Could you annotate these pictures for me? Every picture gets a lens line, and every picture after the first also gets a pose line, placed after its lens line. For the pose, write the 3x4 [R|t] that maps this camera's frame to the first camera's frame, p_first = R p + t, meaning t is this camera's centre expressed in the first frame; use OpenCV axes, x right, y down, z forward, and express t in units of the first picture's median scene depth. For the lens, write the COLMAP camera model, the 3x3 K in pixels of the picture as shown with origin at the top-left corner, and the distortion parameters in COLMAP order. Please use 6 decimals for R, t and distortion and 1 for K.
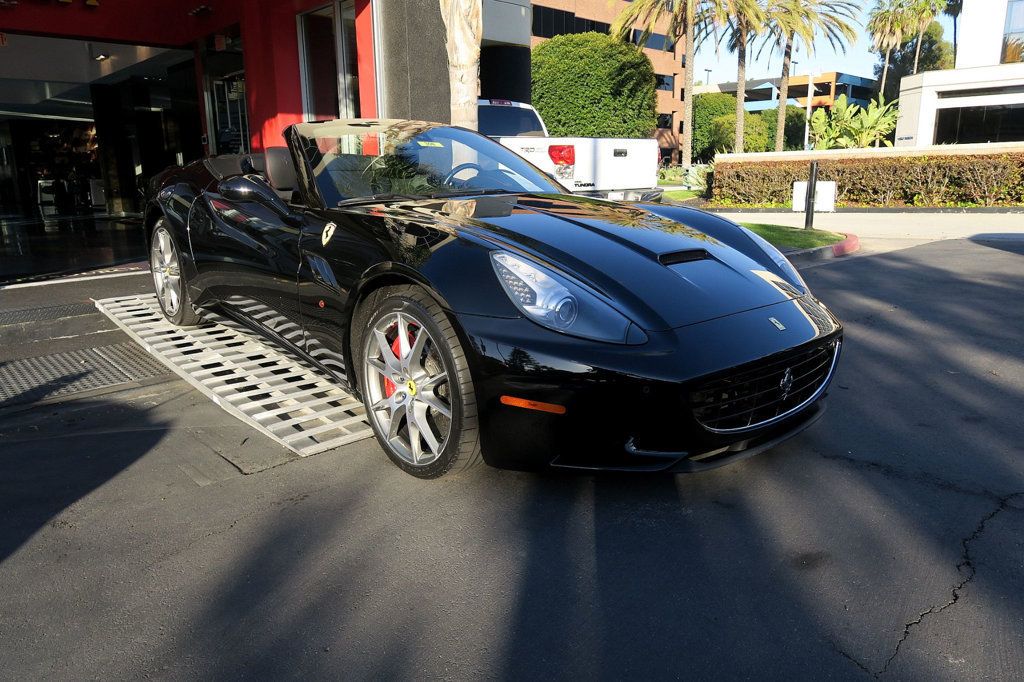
lens RADIAL K [[710.6, 0, 507.6], [0, 710.6, 340.6], [0, 0, 1]] dist [-0.019583, 0.003453]
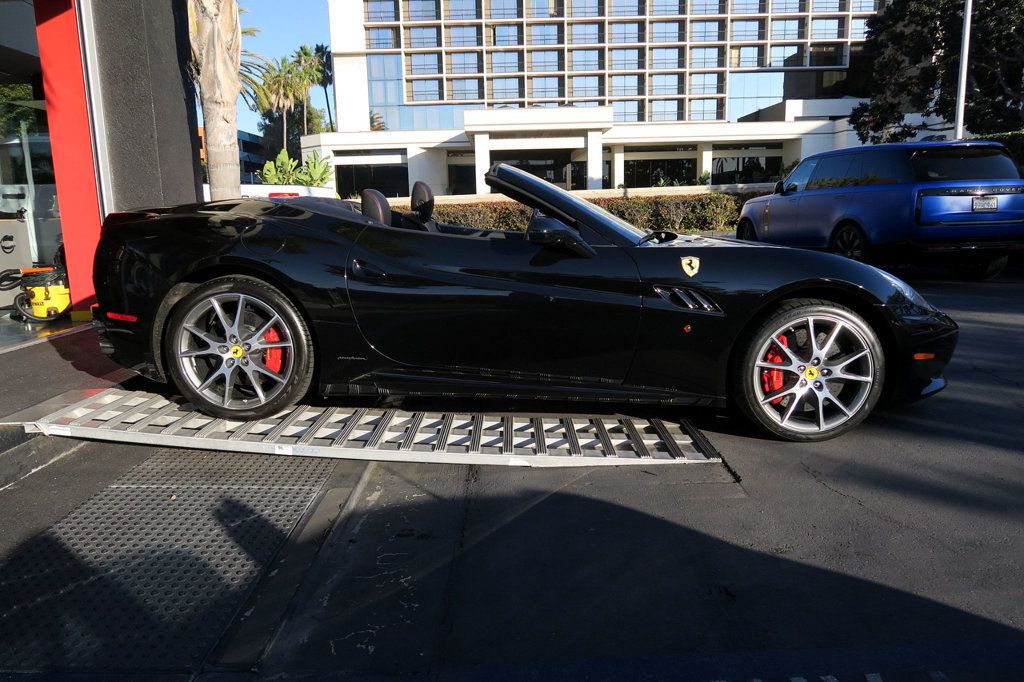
lens RADIAL K [[715.9, 0, 510.4], [0, 715.9, 341.5], [0, 0, 1]] dist [-0.024631, 0.000164]
pose [[0.672398, -0.131704, 0.728378, -0.515565], [0.180404, 0.983528, 0.011302, -0.039284], [-0.717869, 0.123803, 0.685082, 0.169871]]
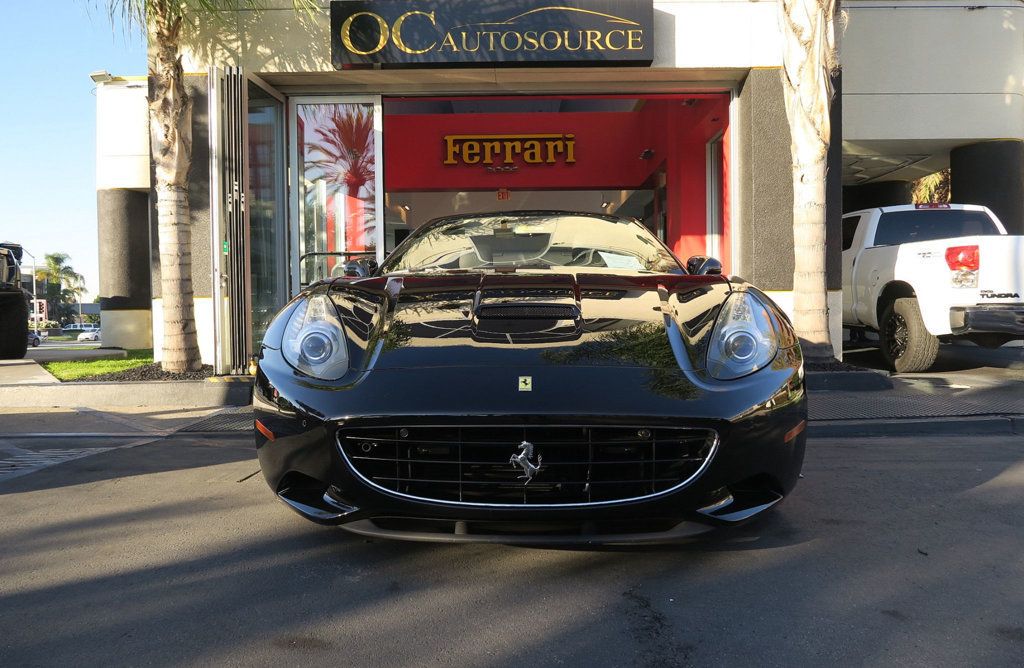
lens RADIAL K [[715.9, 0, 511.5], [0, 715.9, 338.9], [0, 0, 1]] dist [-0.009855, 0.004008]
pose [[0.727947, 0.029811, -0.684985, 0.301157], [-0.161315, 0.978456, -0.128849, 0.010690], [0.666386, 0.204293, 0.717073, 0.134984]]
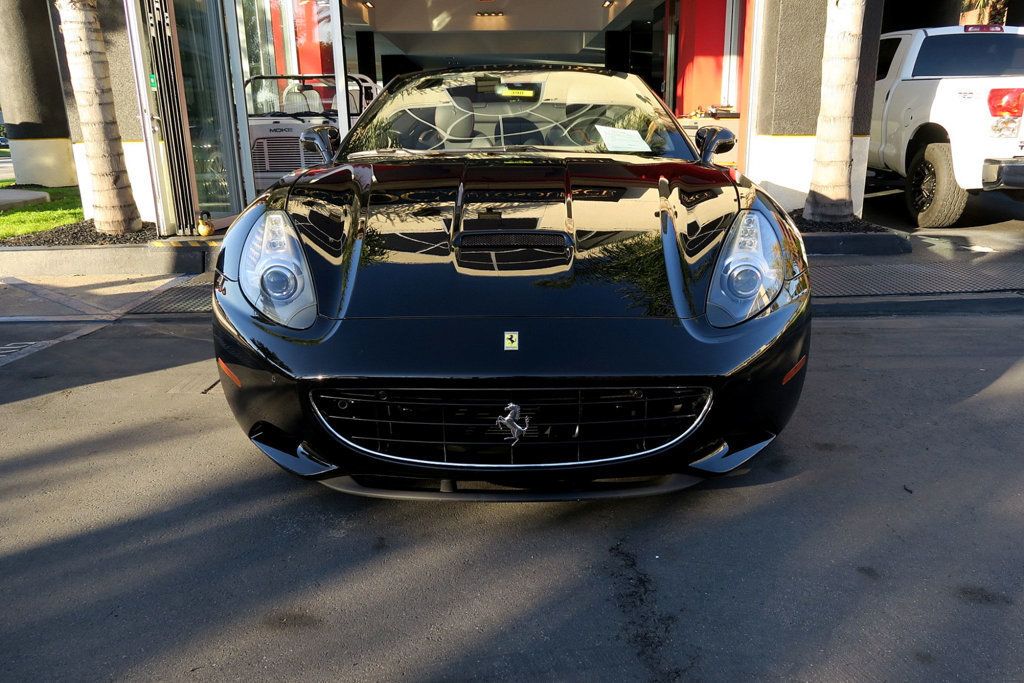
lens RADIAL K [[792.5, 0, 541.4], [0, 792.5, 369.3], [0, 0, 1]] dist [-0.008946, 0.001547]
pose [[0.763087, 0.200043, -0.614558, 0.301306], [-0.156609, 0.979786, 0.124468, -0.033815], [0.627035, 0.001266, 0.778990, 0.125768]]
